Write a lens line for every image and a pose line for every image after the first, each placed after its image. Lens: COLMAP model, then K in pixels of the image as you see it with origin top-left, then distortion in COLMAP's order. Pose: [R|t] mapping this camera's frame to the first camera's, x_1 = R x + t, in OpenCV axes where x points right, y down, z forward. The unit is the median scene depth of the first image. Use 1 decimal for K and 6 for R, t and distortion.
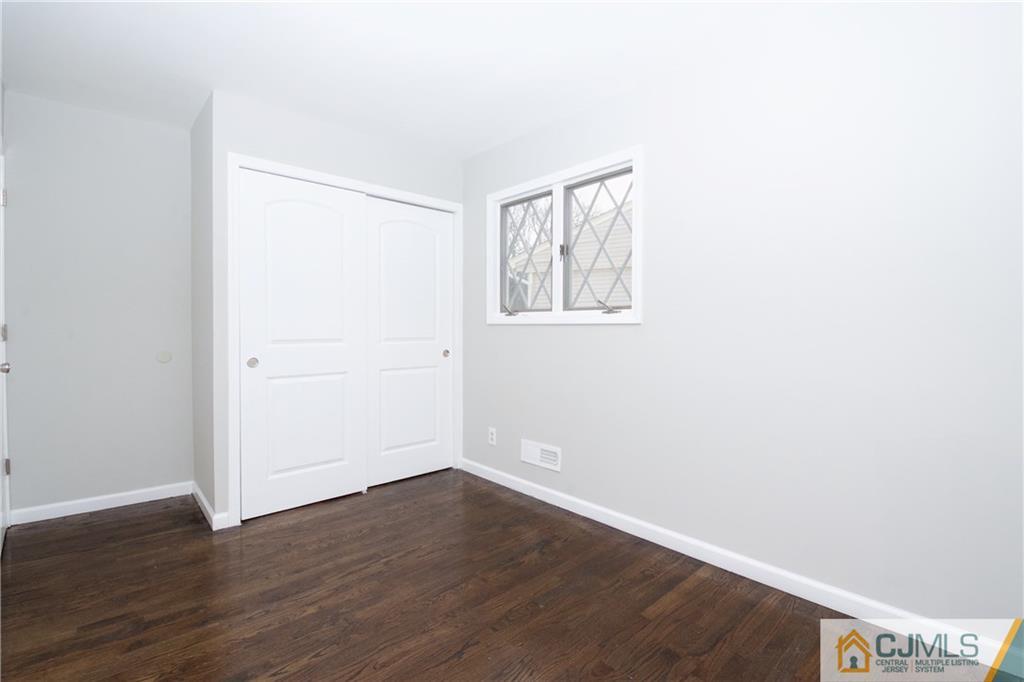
lens RADIAL K [[470.7, 0, 512.4], [0, 470.7, 346.2], [0, 0, 1]] dist [-0.000148, -0.000654]
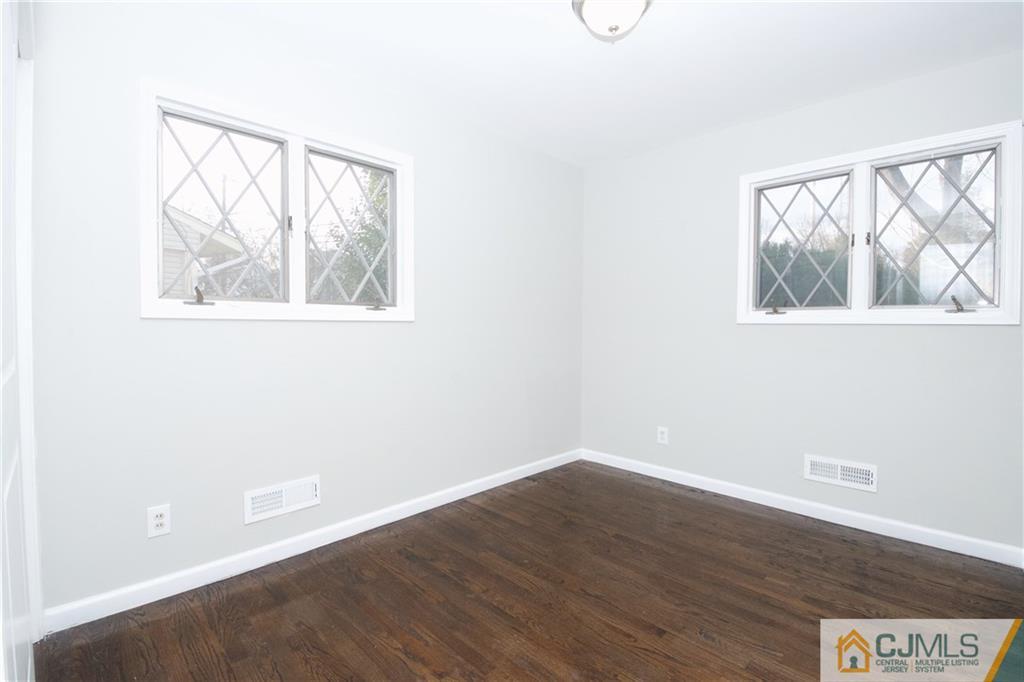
lens RADIAL K [[470.7, 0, 512.4], [0, 470.7, 346.2], [0, 0, 1]] dist [-0.000148, -0.000654]
pose [[-0.059777, -0.051922, 0.996860, -0.825747], [0.035913, 0.997888, 0.054130, -0.038983], [-0.997566, 0.039036, -0.057786, 0.822924]]
